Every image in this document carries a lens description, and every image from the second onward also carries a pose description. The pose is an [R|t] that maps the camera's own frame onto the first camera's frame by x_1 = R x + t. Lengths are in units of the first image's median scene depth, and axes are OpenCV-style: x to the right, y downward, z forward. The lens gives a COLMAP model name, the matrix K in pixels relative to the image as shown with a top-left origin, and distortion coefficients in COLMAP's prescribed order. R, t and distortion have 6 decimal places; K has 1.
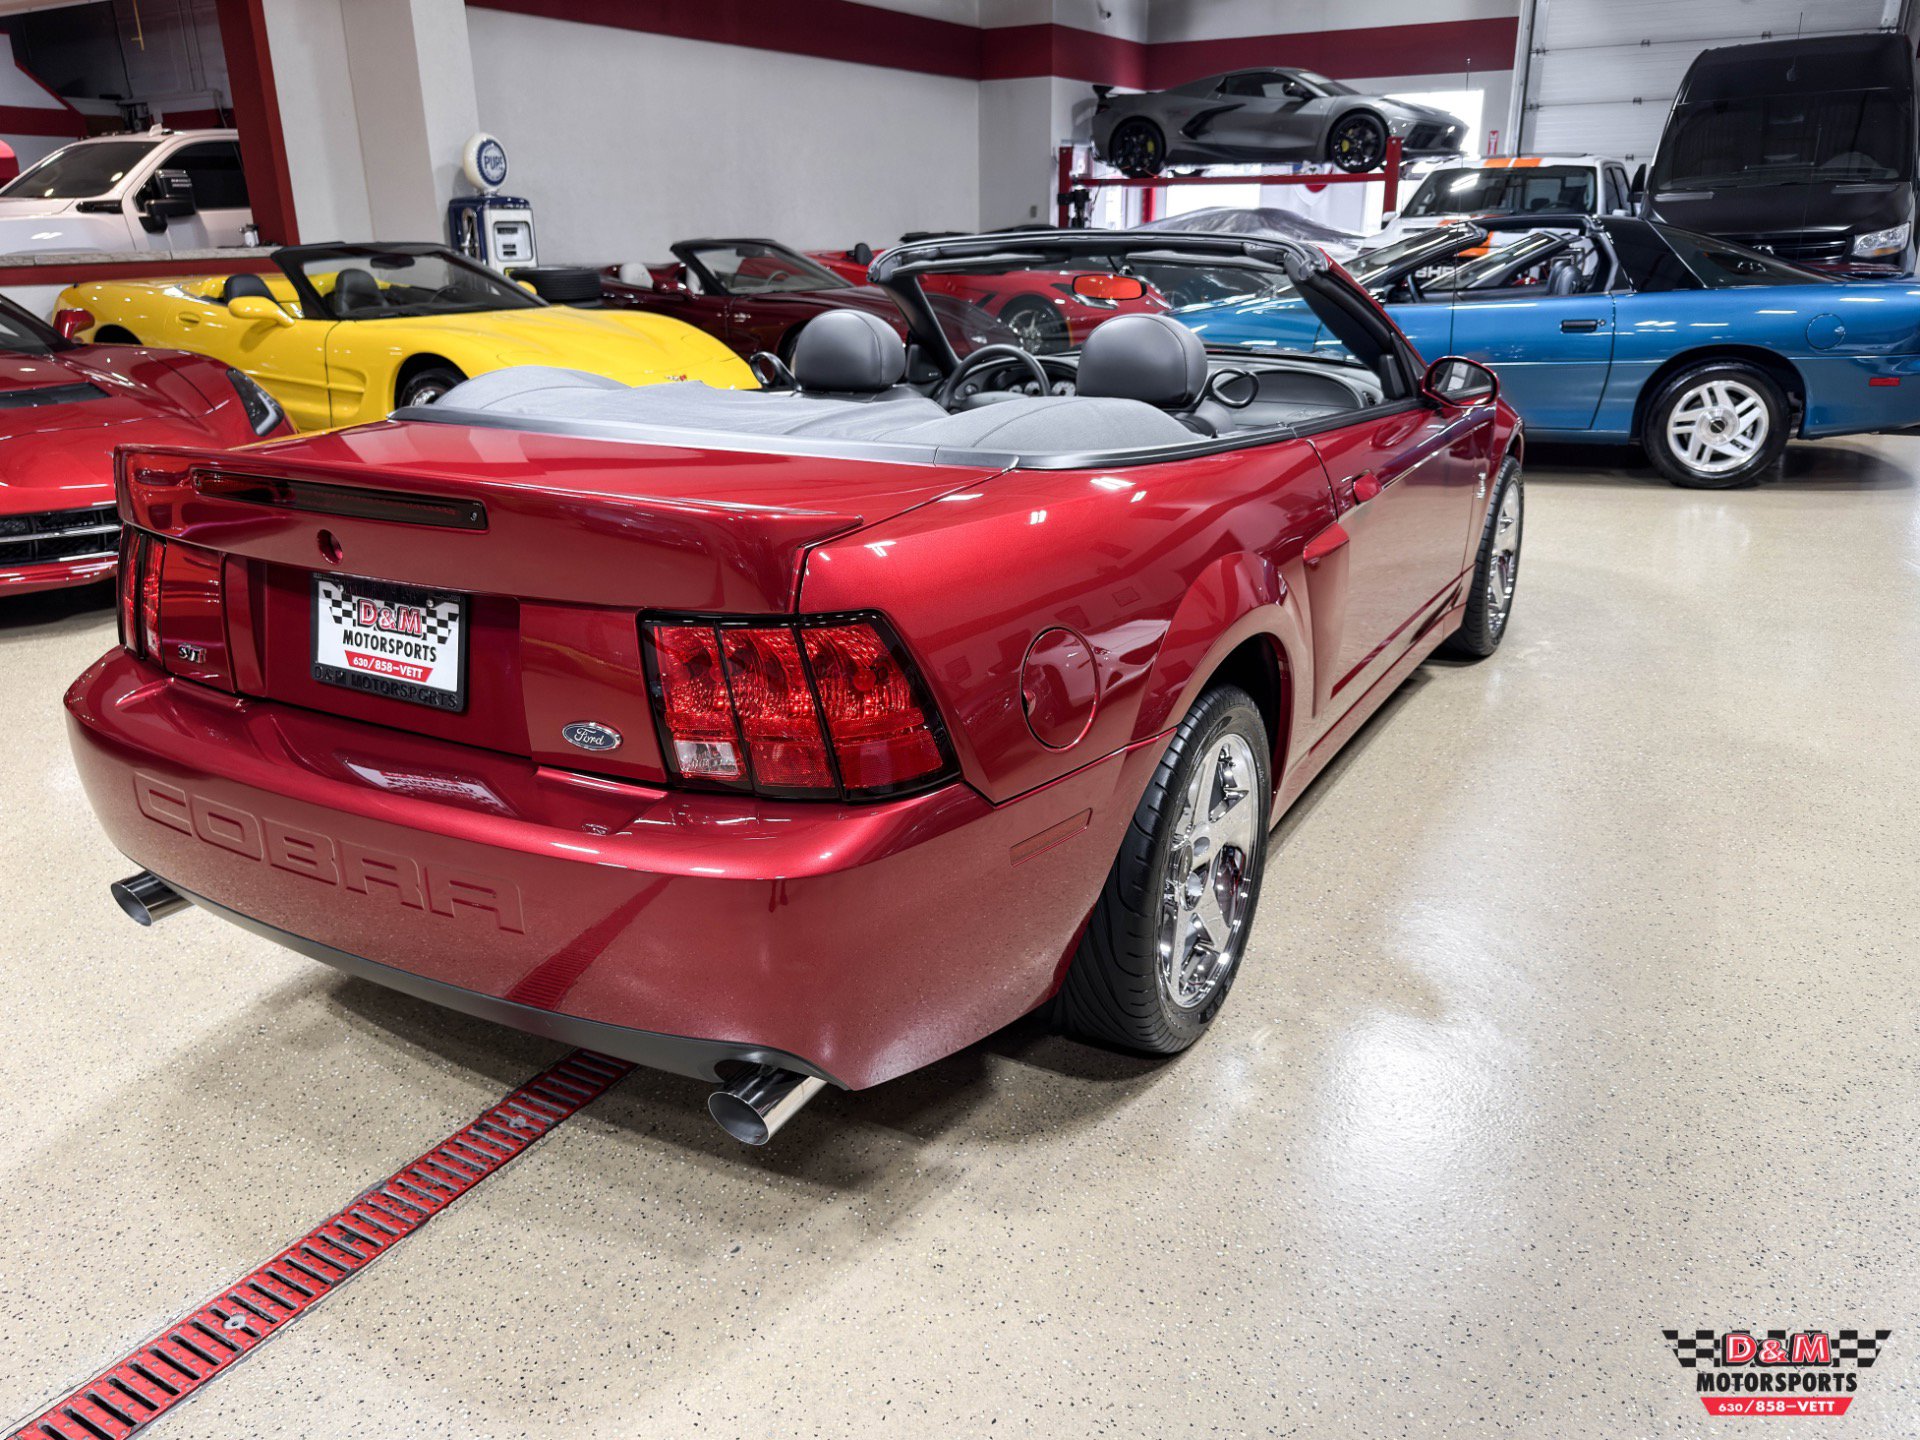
lens RADIAL K [[1388.3, 0, 960.0], [0, 1388.3, 720.0], [0, 0, 1]] dist [0.009877, -0.039795]
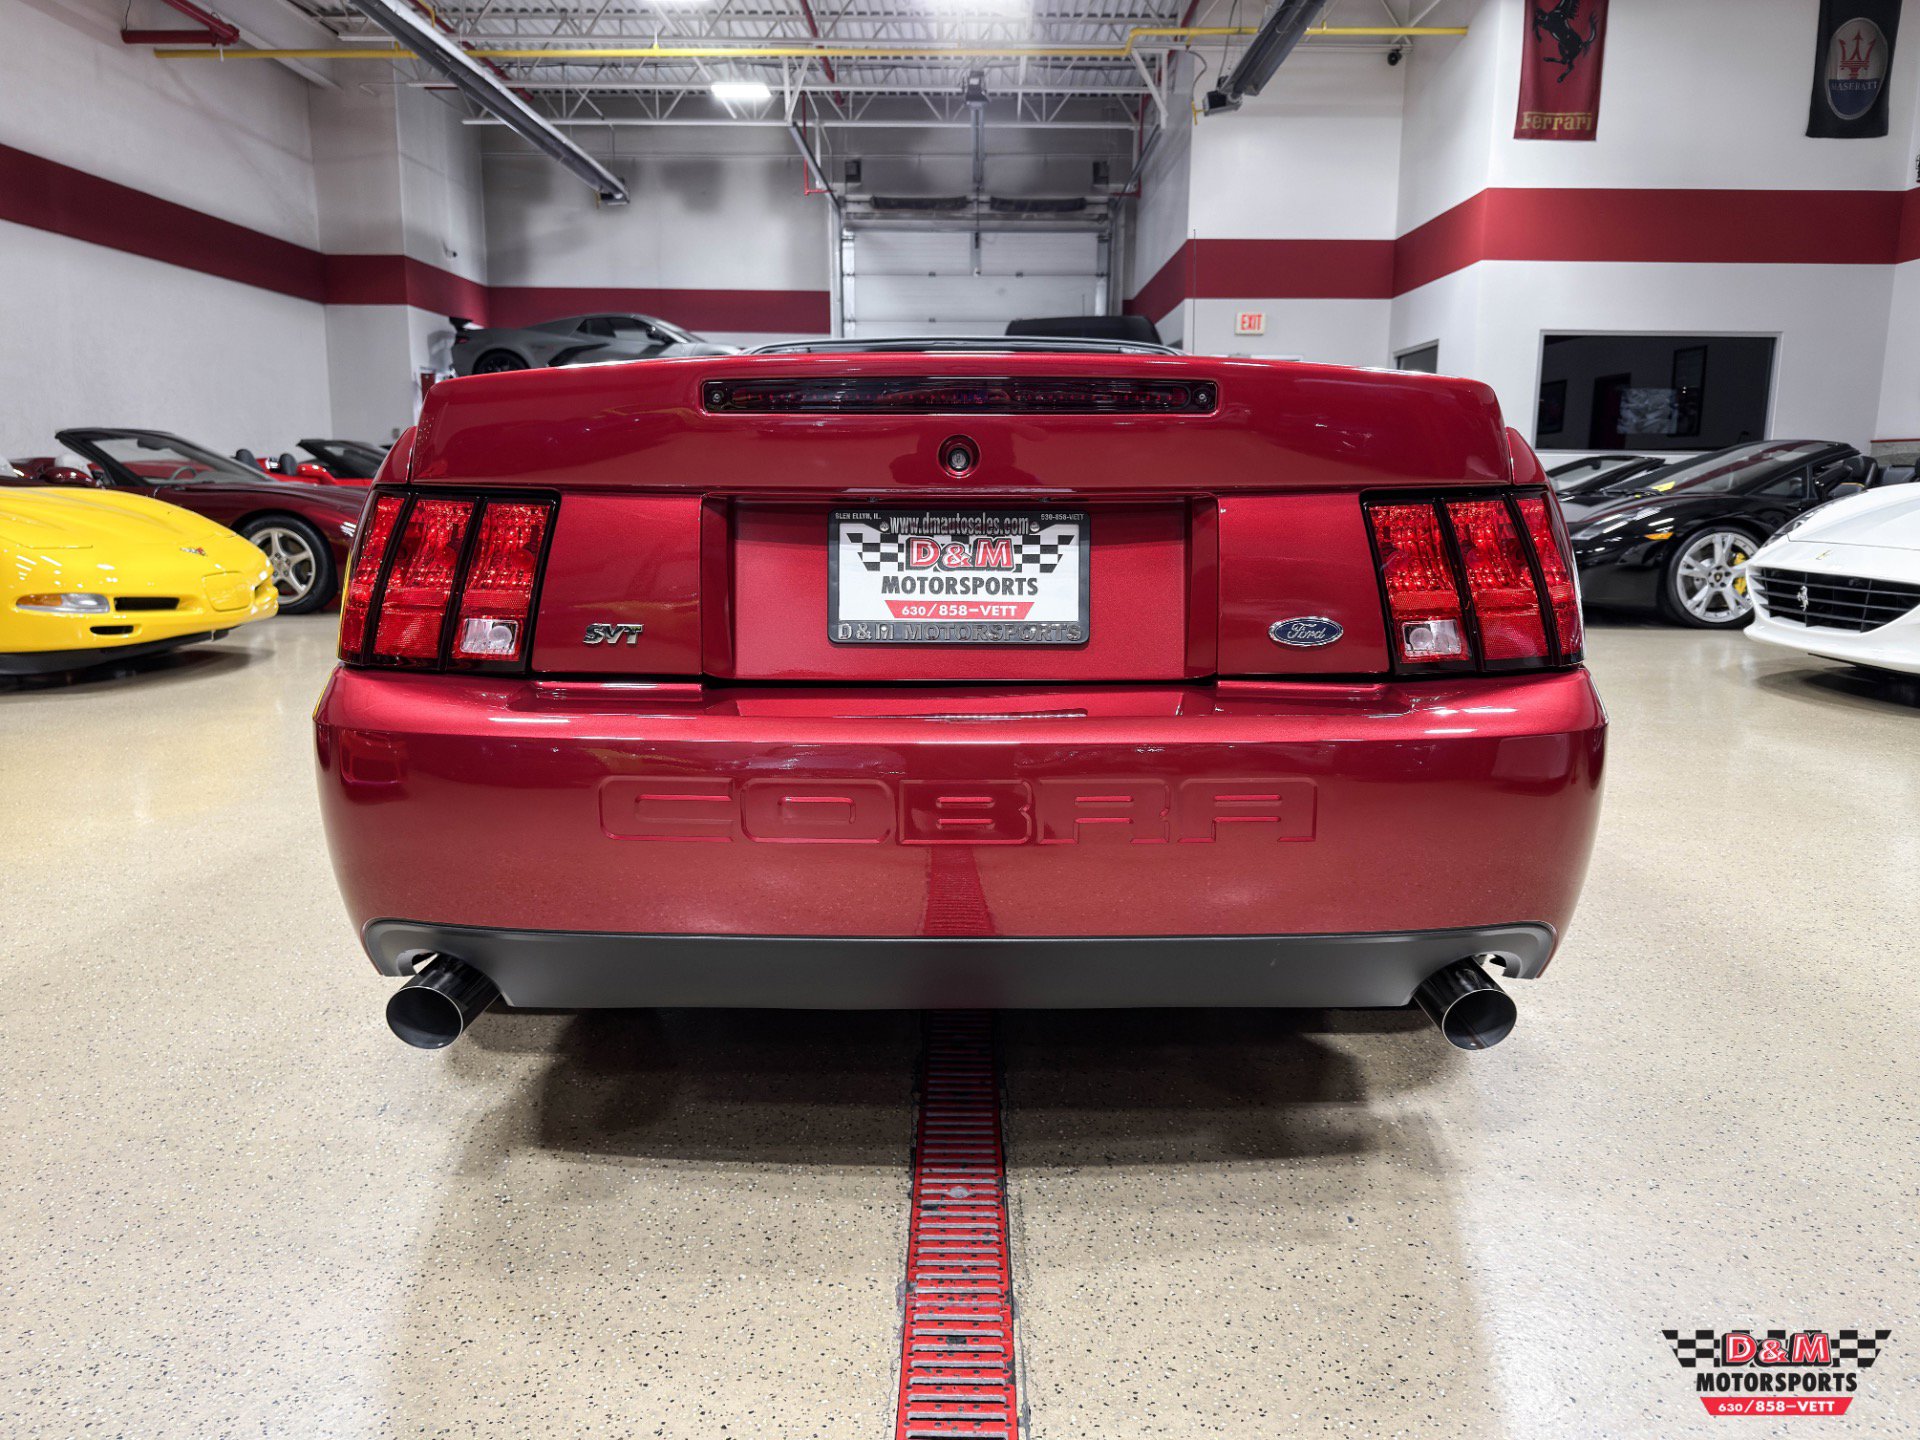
lens RADIAL K [[1372.8, 0, 951.7], [0, 1372.8, 698.6], [0, 0, 1]] dist [0.005145, -0.003236]
pose [[0.872958, -0.059961, 0.484096, -0.152840], [0.149099, 0.977720, -0.147763, 0.025956], [-0.464451, 0.201169, 0.862448, 0.049909]]
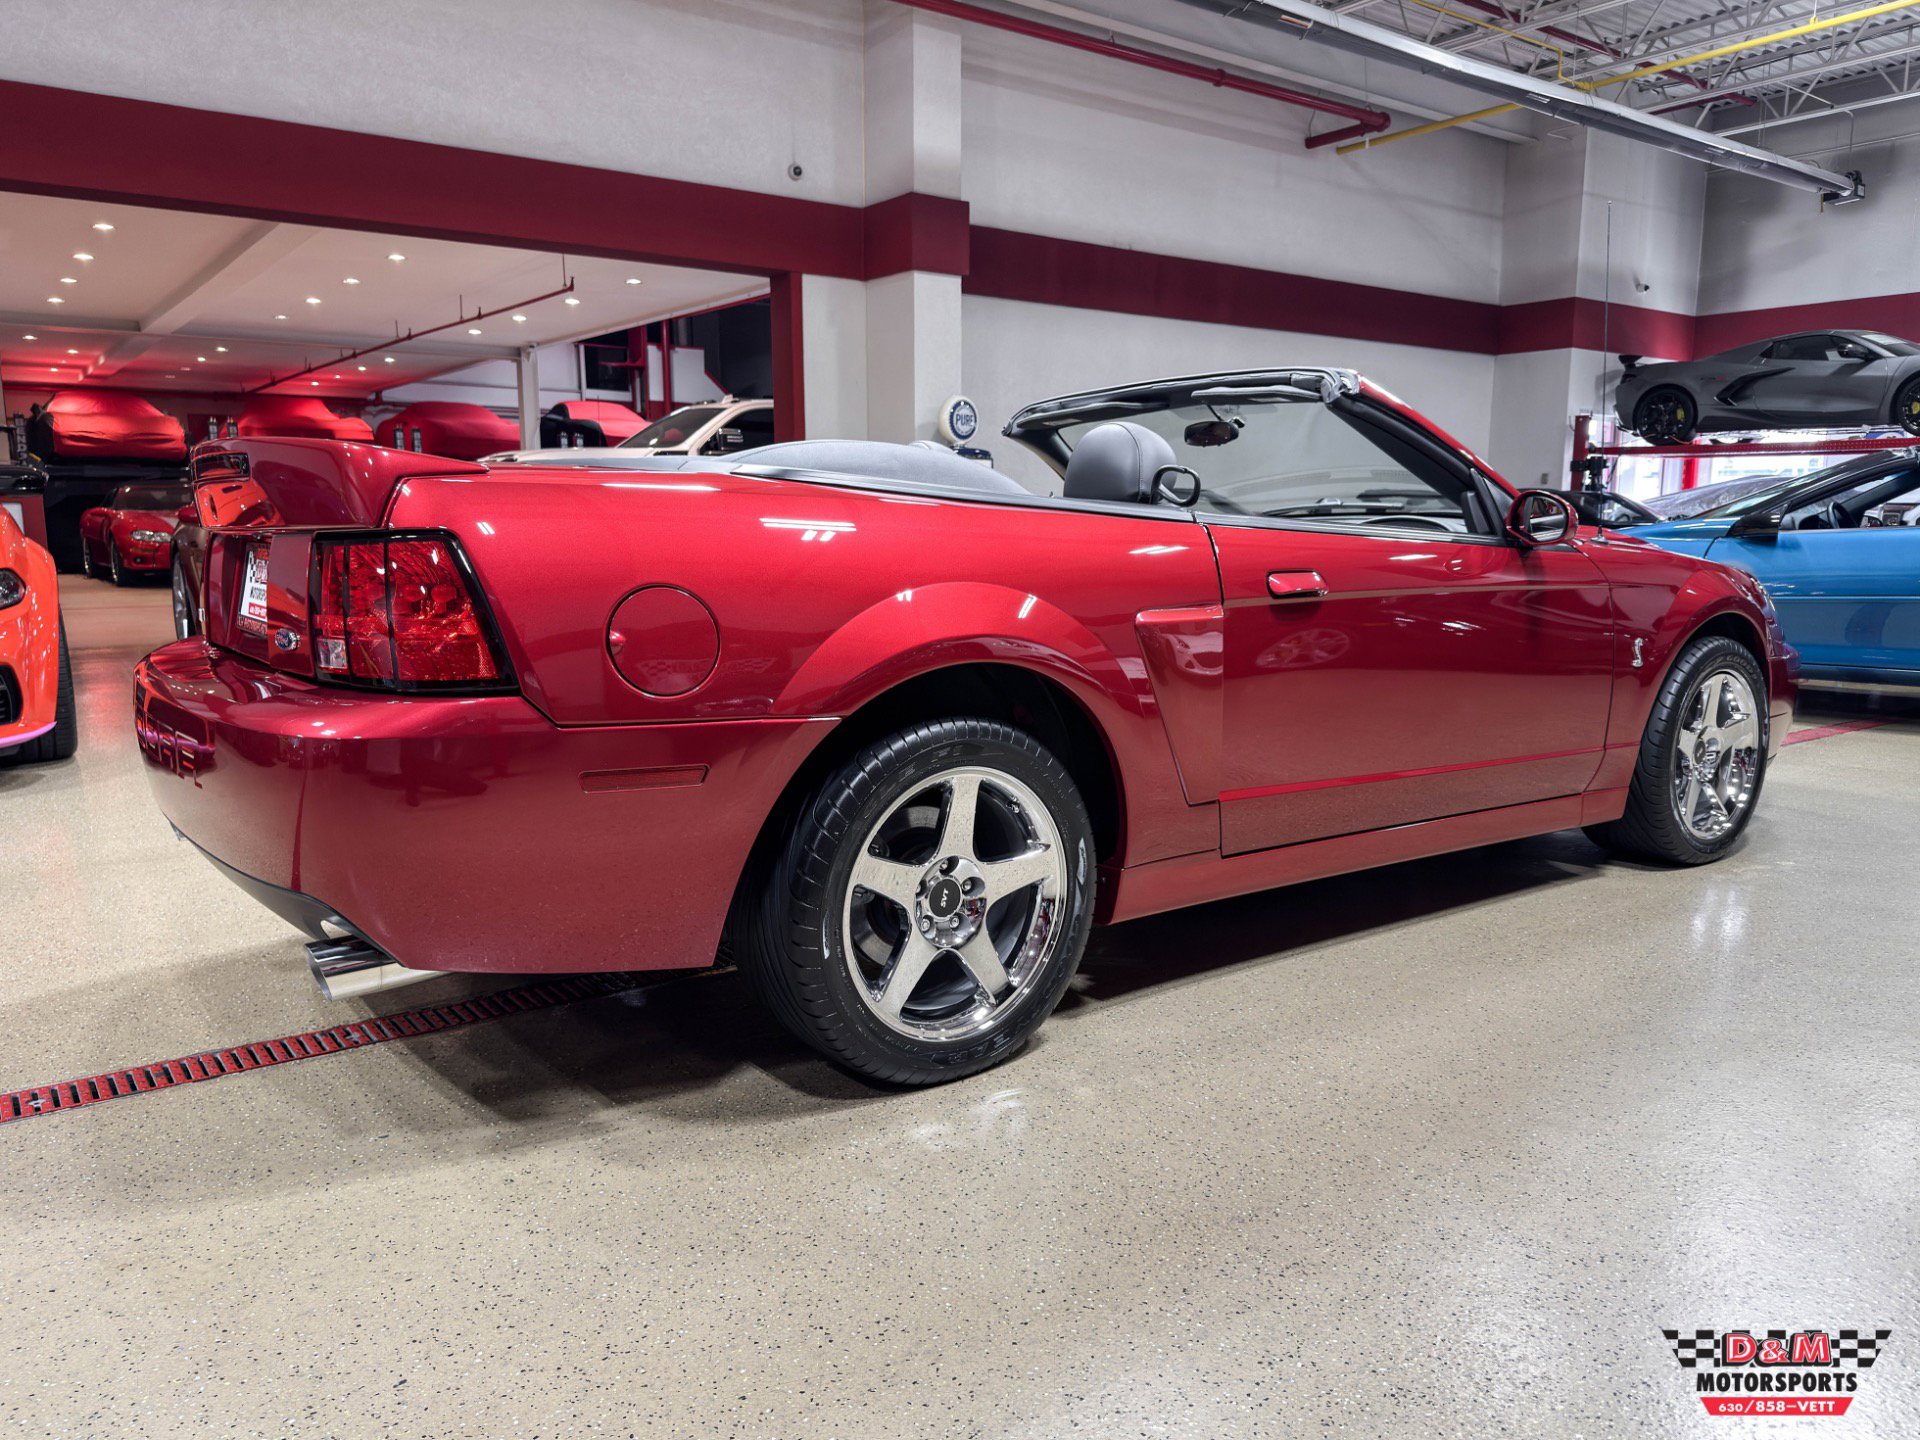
lens RADIAL K [[1377.8, 0, 957.1], [0, 1377.8, 742.5], [0, 0, 1]] dist [0.007468, -0.018878]
pose [[0.916851, 0.077934, -0.391549, 0.125443], [-0.147146, 0.977681, -0.149959, 0.031945], [0.371123, 0.195105, 0.907856, 0.019699]]
